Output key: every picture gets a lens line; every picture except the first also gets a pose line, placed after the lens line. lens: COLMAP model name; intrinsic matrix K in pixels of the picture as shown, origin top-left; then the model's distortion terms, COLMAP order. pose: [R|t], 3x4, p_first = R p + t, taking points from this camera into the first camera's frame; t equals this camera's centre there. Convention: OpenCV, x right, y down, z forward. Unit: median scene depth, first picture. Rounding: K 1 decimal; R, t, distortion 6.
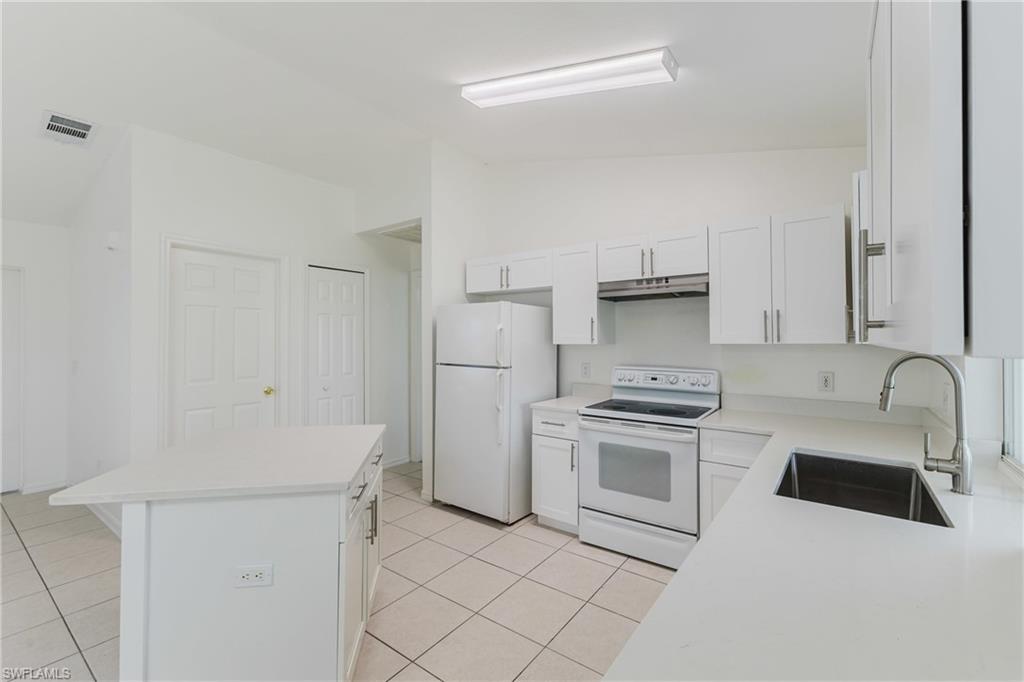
lens RADIAL K [[435.0, 0, 513.8], [0, 435.0, 336.3], [0, 0, 1]] dist [0.001853, 0.000042]
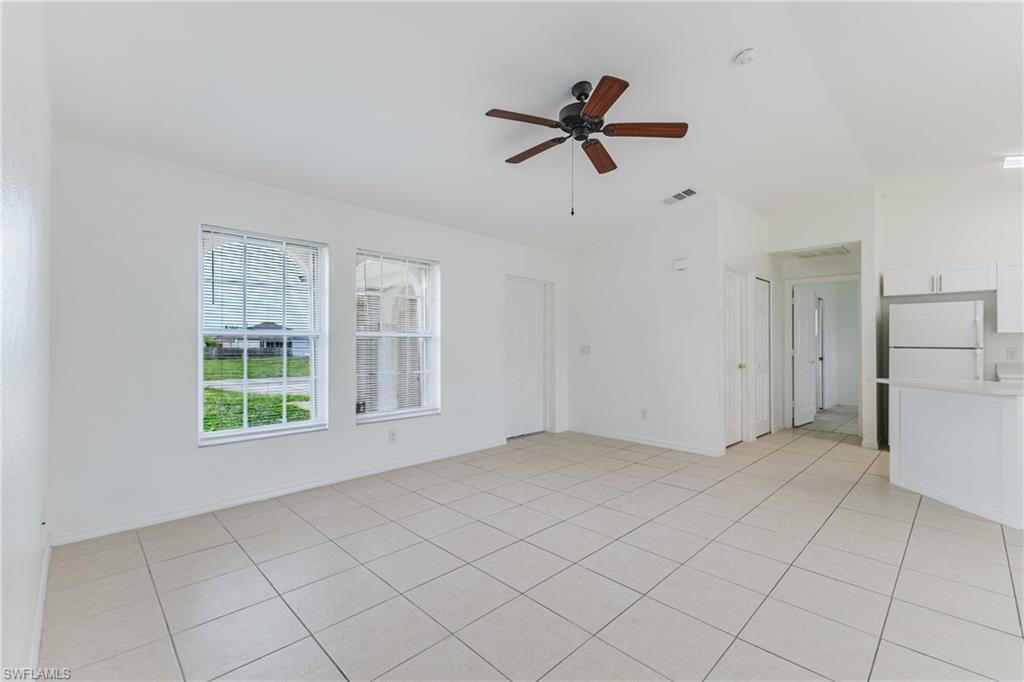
lens RADIAL K [[442.1, 0, 512.0], [0, 442.1, 341.0], [0, 0, 1]] dist [0.002952, 0.000021]
pose [[0.987234, 0.006770, -0.159133, -1.350029], [-0.006918, 0.999976, -0.000375, 0.062497], [0.159127, 0.001471, 0.987257, -0.682928]]
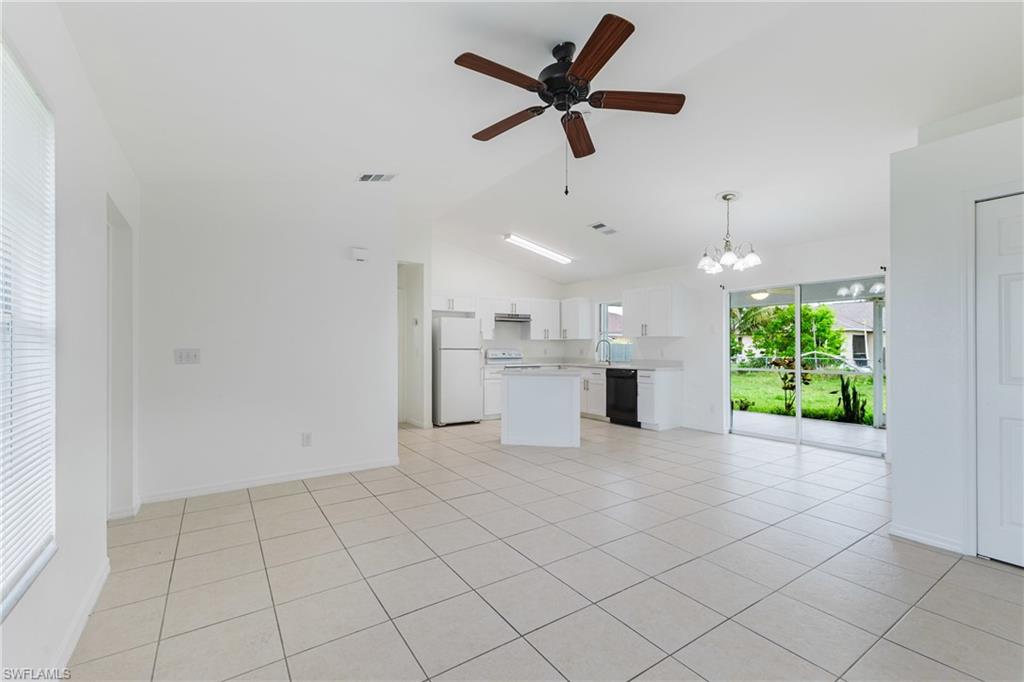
lens RADIAL K [[442.1, 0, 512.0], [0, 442.1, 341.0], [0, 0, 1]] dist [0.002952, 0.000021]
pose [[0.336936, 0.014173, 0.941421, -2.154271], [-0.004738, 0.999900, -0.013358, 0.061442], [-0.941516, 0.000041, 0.336969, 0.120577]]
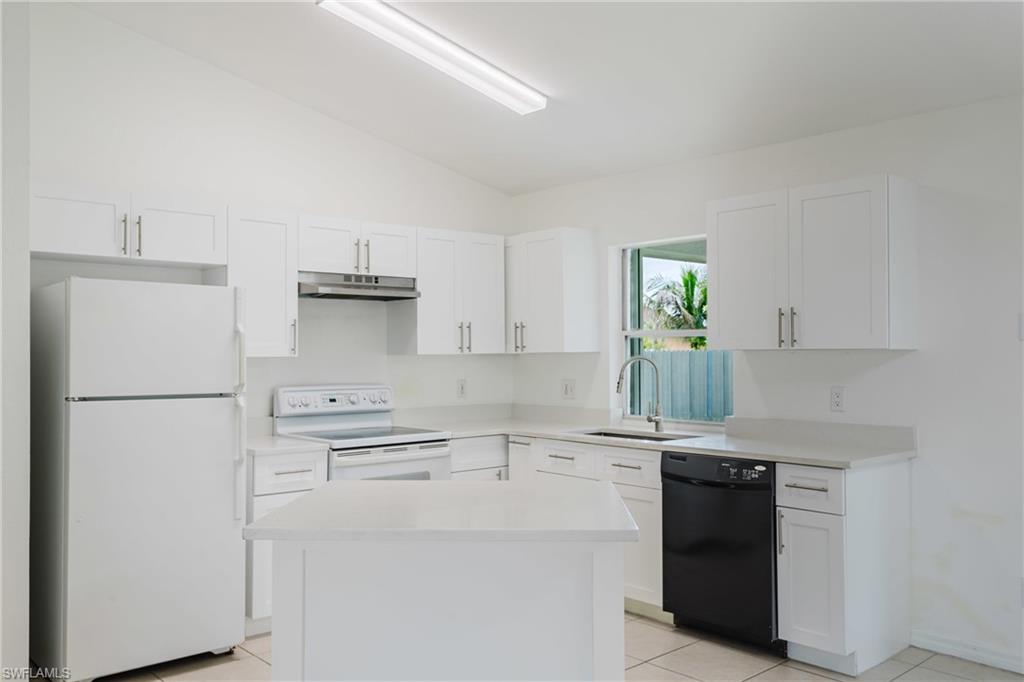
lens RADIAL K [[838.2, 0, 510.3], [0, 838.2, 343.8], [0, 0, 1]] dist [0.005756, 0.000854]
pose [[0.203867, 0.011075, 0.978936, -1.168063], [-0.001678, 0.999938, -0.010963, 0.012821], [-0.978997, 0.000593, 0.203873, 0.402589]]
